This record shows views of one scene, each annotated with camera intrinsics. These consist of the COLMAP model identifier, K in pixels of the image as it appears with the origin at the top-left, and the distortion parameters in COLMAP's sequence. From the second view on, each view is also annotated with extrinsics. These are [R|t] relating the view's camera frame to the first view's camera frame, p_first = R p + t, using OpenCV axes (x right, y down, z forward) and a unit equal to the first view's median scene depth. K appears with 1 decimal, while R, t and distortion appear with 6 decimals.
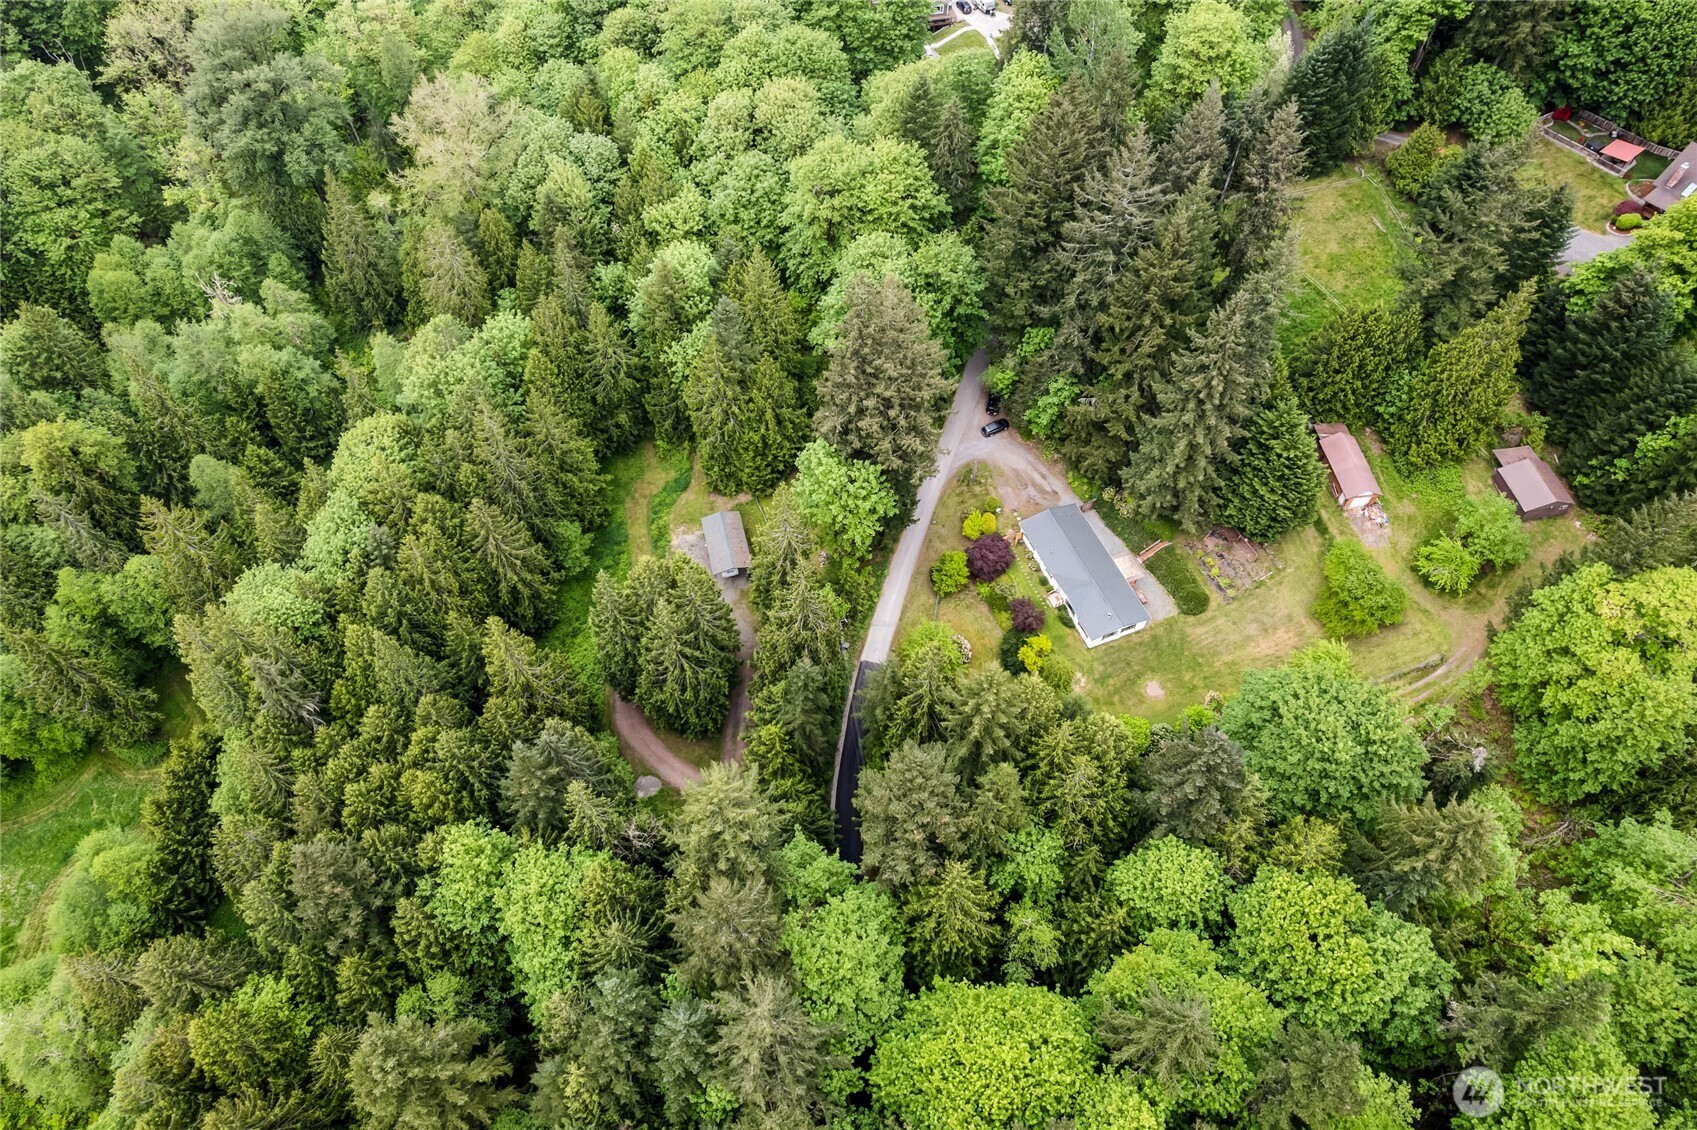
lens RADIAL K [[1081.6, 0, 850.2], [0, 1081.6, 563.4], [0, 0, 1]] dist [-0.040485, 0.017746]
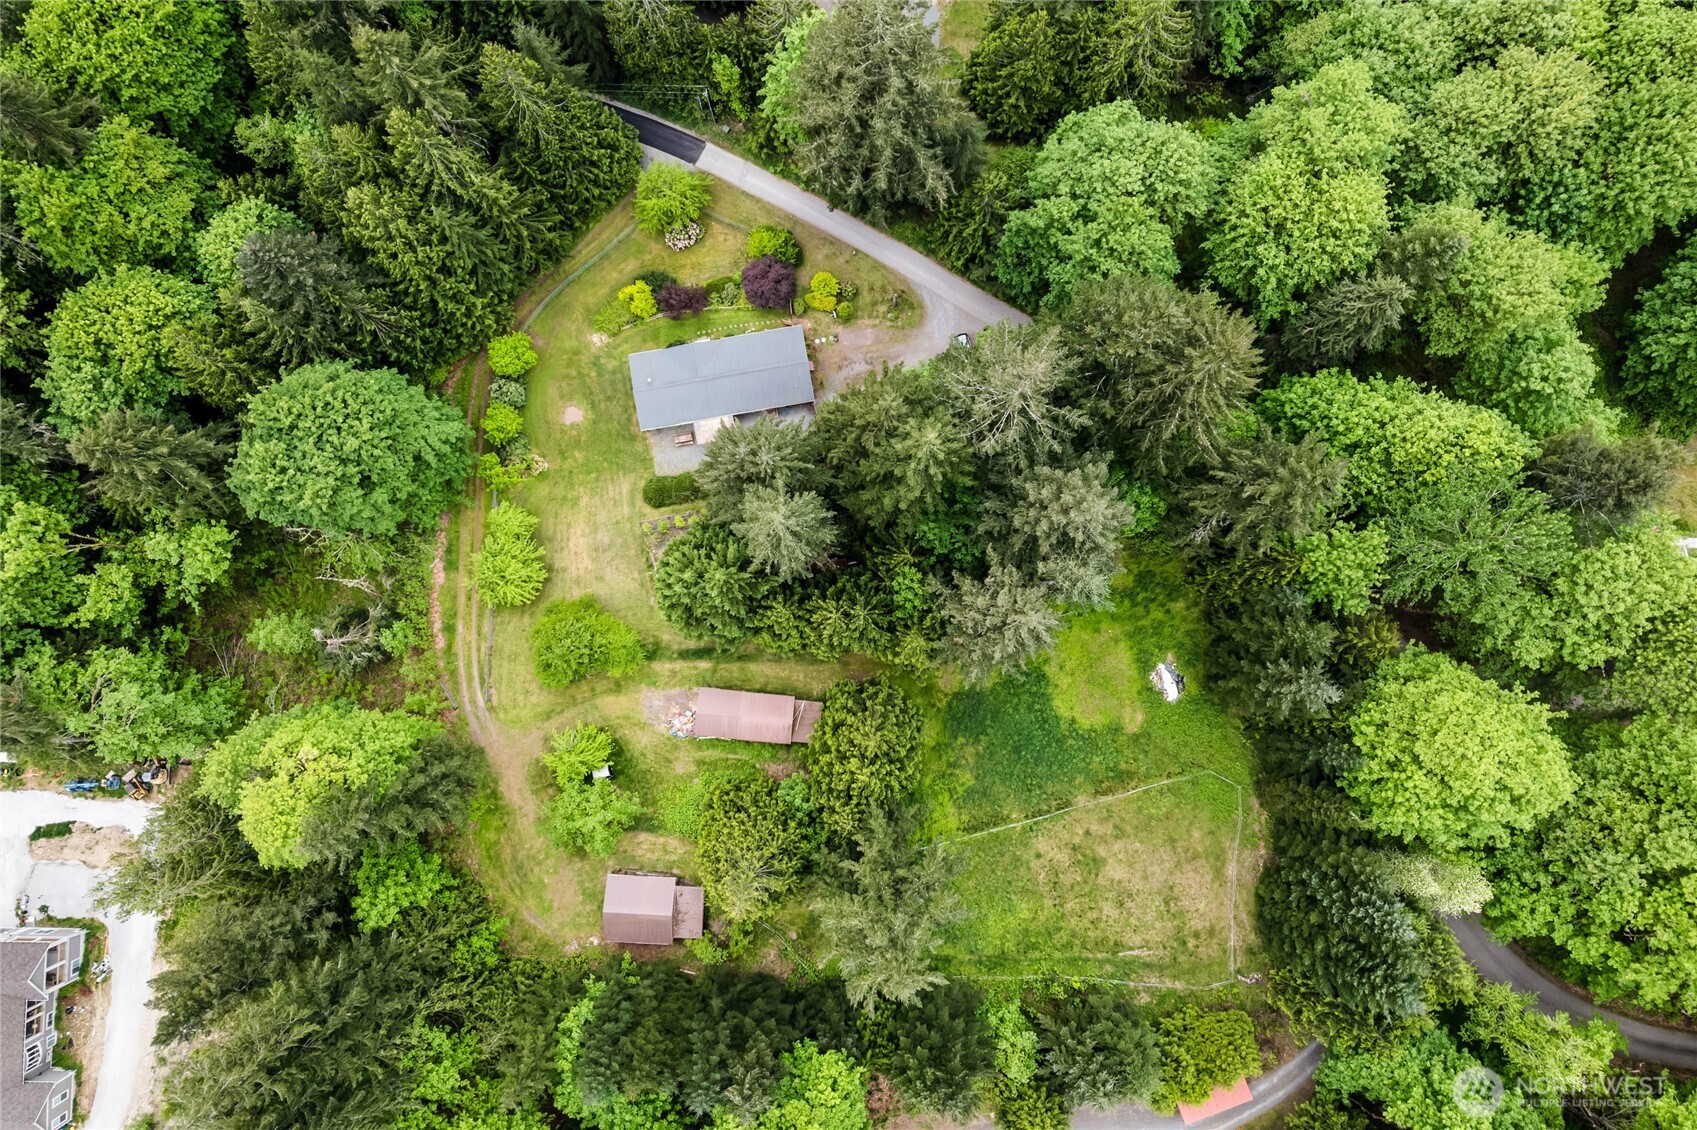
lens RADIAL K [[1081.6, 0, 844.4], [0, 1081.6, 558.0], [0, 0, 1]] dist [-0.040485, 0.017746]
pose [[-0.212786, 0.976873, -0.020994, 0.349540], [-0.808202, -0.163889, 0.565641, -0.579610], [0.549119, 0.137328, 0.824385, 0.356316]]
